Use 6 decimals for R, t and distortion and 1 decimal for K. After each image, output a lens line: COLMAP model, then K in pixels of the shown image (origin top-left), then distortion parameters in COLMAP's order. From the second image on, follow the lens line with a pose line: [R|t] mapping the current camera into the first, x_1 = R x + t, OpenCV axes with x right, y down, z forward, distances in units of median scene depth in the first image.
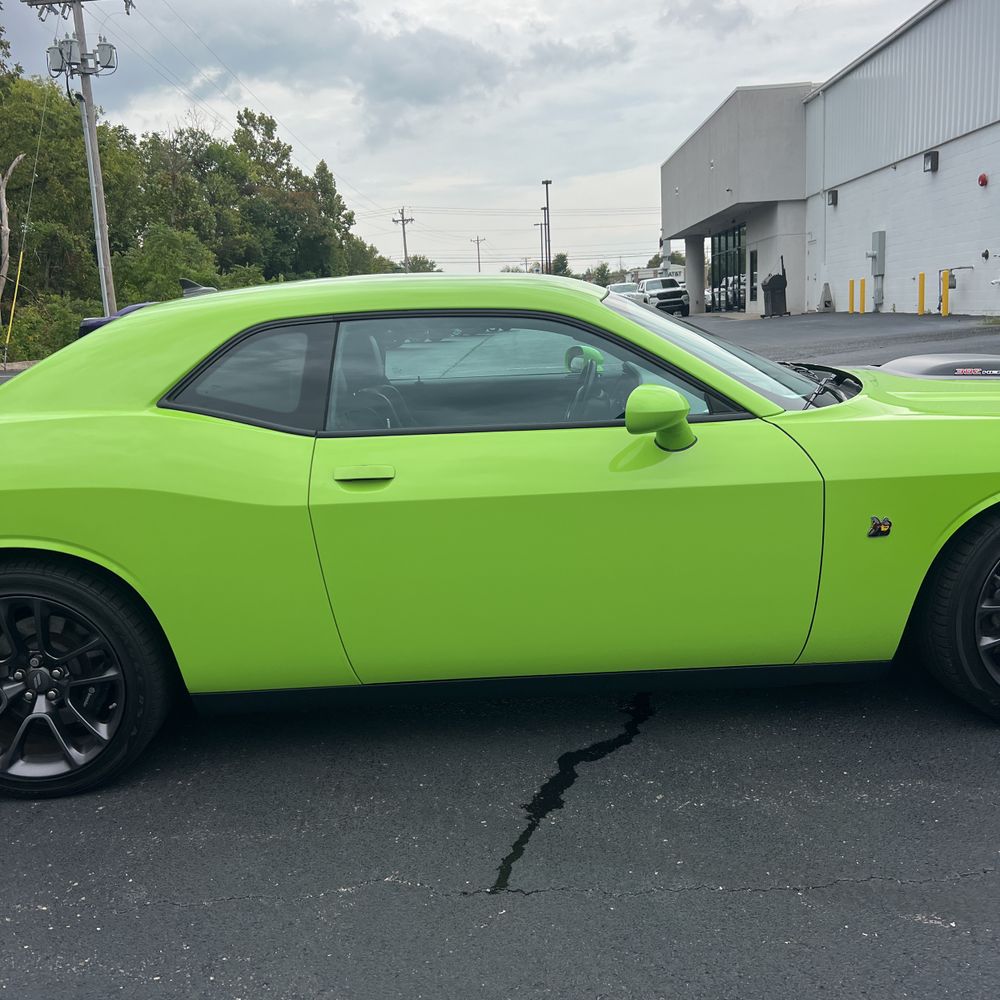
lens RADIAL K [[1020.8, 0, 499.0], [0, 1020.8, 525.0], [0, 0, 1]] dist [0.007467, -0.025112]
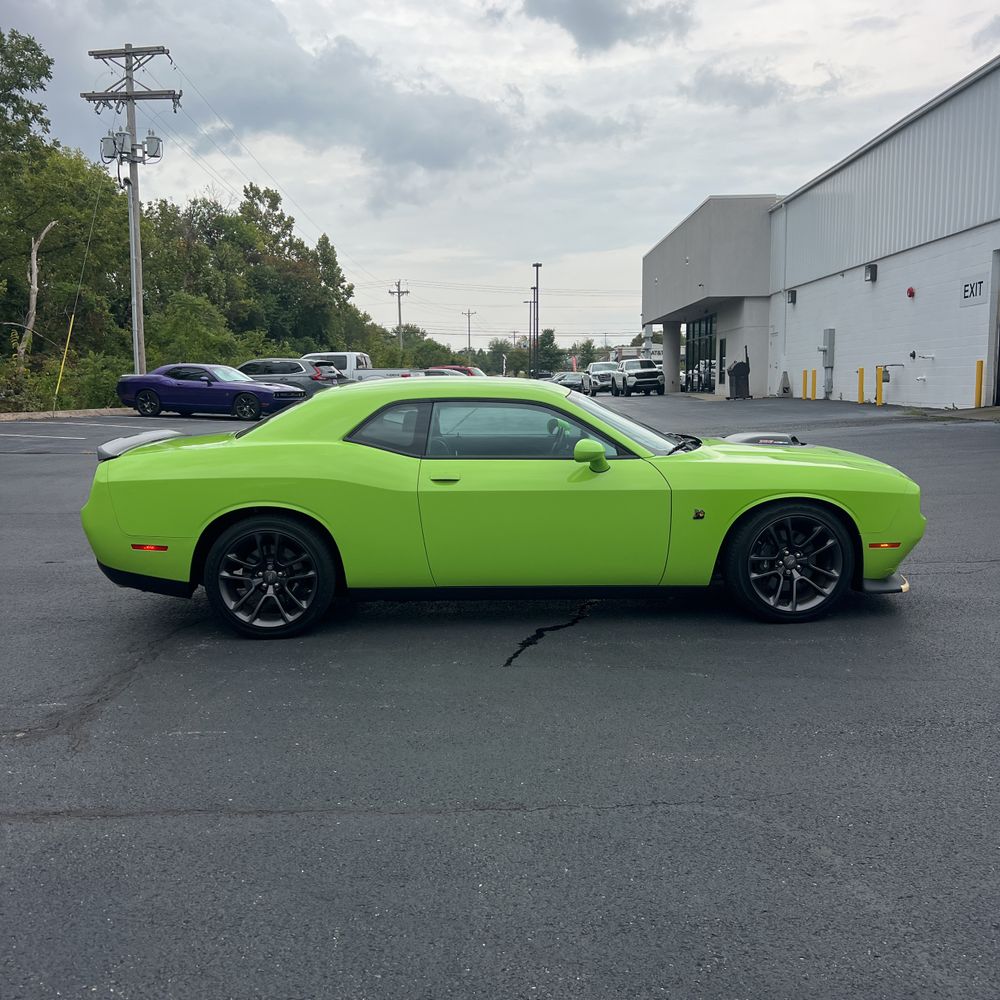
lens RADIAL K [[1025.9, 0, 487.8], [0, 1025.9, 500.9], [0, 0, 1]] dist [0.016548, -0.025016]
pose [[0.999108, 0.041511, 0.007707, -0.005184], [-0.040657, 0.995165, -0.089406, 0.014756], [-0.011381, 0.089013, 0.995965, -0.086310]]
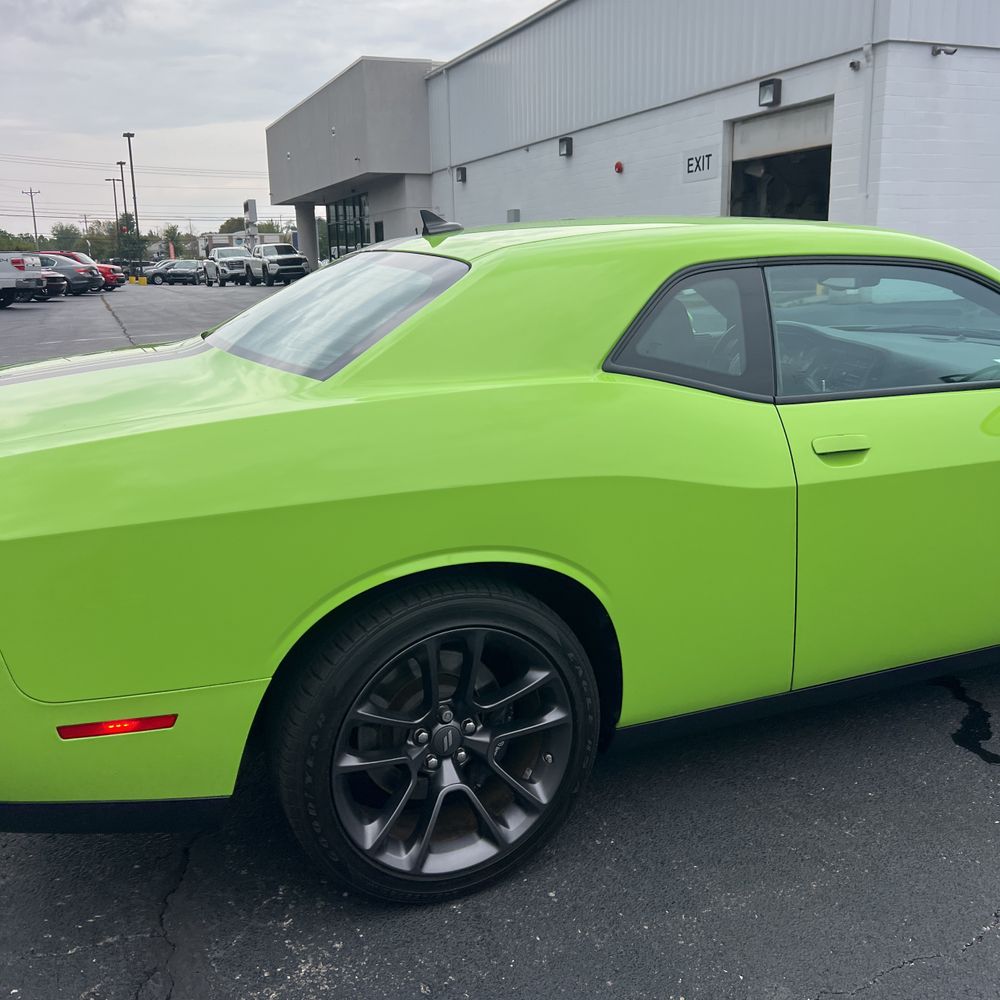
lens RADIAL K [[1011.9, 0, 492.9], [0, 1011.9, 499.5], [0, 0, 1]] dist [0.022351, -0.013351]
pose [[0.916893, -0.054409, 0.395408, -0.062661], [0.051717, 0.998509, 0.017473, -0.002945], [-0.395769, 0.004428, 0.918340, 0.027788]]
